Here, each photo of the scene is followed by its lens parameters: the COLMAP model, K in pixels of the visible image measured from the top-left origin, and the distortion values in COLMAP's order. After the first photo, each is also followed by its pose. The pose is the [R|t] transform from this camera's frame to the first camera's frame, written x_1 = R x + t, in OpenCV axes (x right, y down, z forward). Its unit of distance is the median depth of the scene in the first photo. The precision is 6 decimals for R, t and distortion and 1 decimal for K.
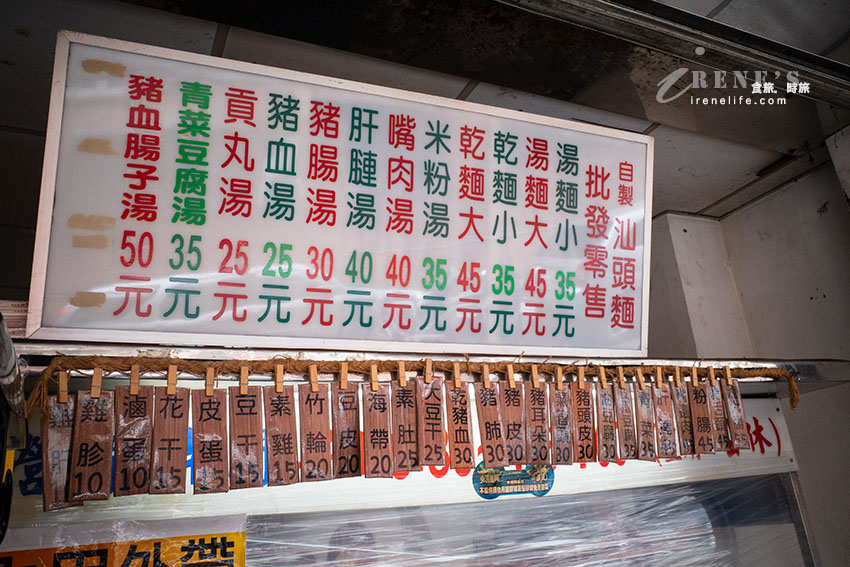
lens RADIAL K [[676.0, 0, 425.0], [0, 676.0, 283.5], [0, 0, 1]] dist [-0.034661, 0.001675]
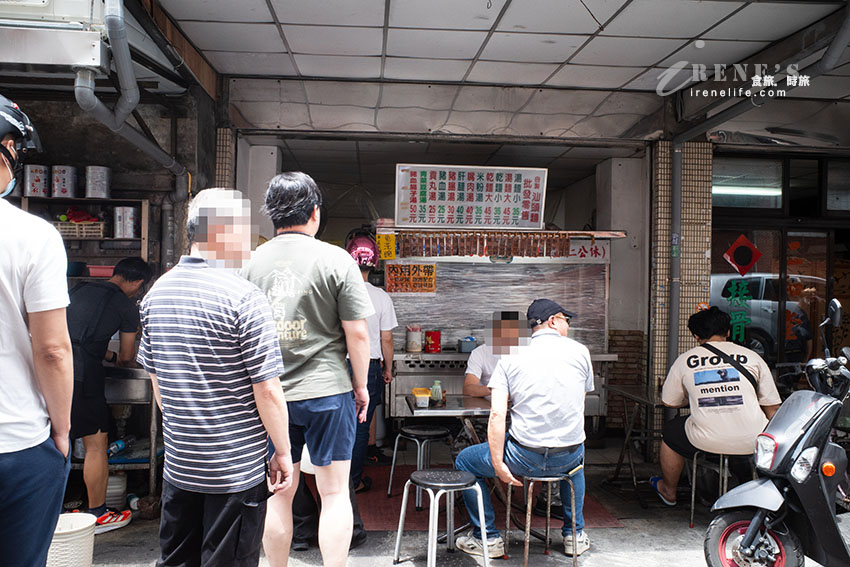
lens RADIAL K [[676.0, 0, 425.0], [0, 676.0, 283.5], [0, 0, 1]] dist [-0.034661, 0.001675]
pose [[0.932296, 0.091371, -0.349965, 1.216875], [0.031963, 0.942968, 0.331345, -0.990271], [0.360282, -0.320097, 0.876205, -2.954921]]
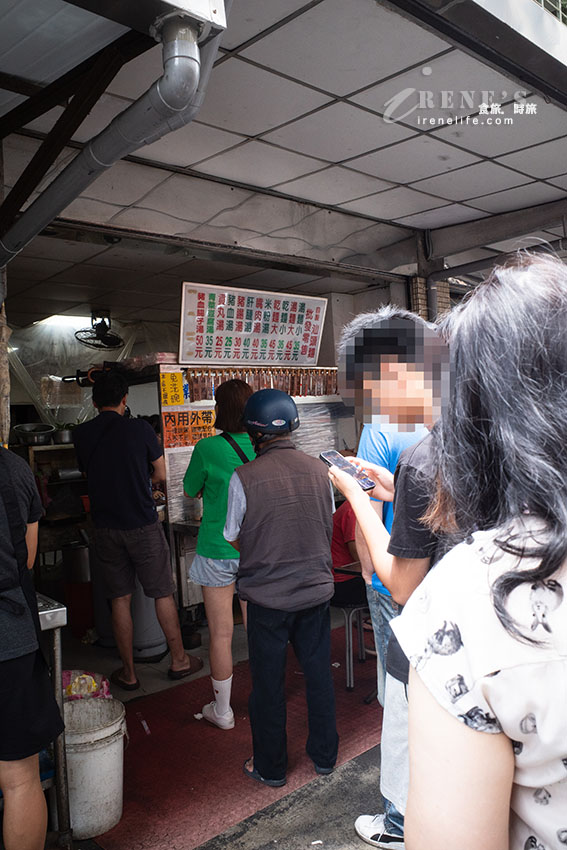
lens RADIAL K [[676.0, 0, 283.5], [0, 676.0, 425.0], [0, 0, 1]] dist [-0.034661, 0.001675]
pose [[0.957804, 0.029391, 0.285914, -0.900501], [-0.118124, 0.947118, 0.298354, -0.687938], [-0.262025, -0.319538, 0.910625, -2.435355]]
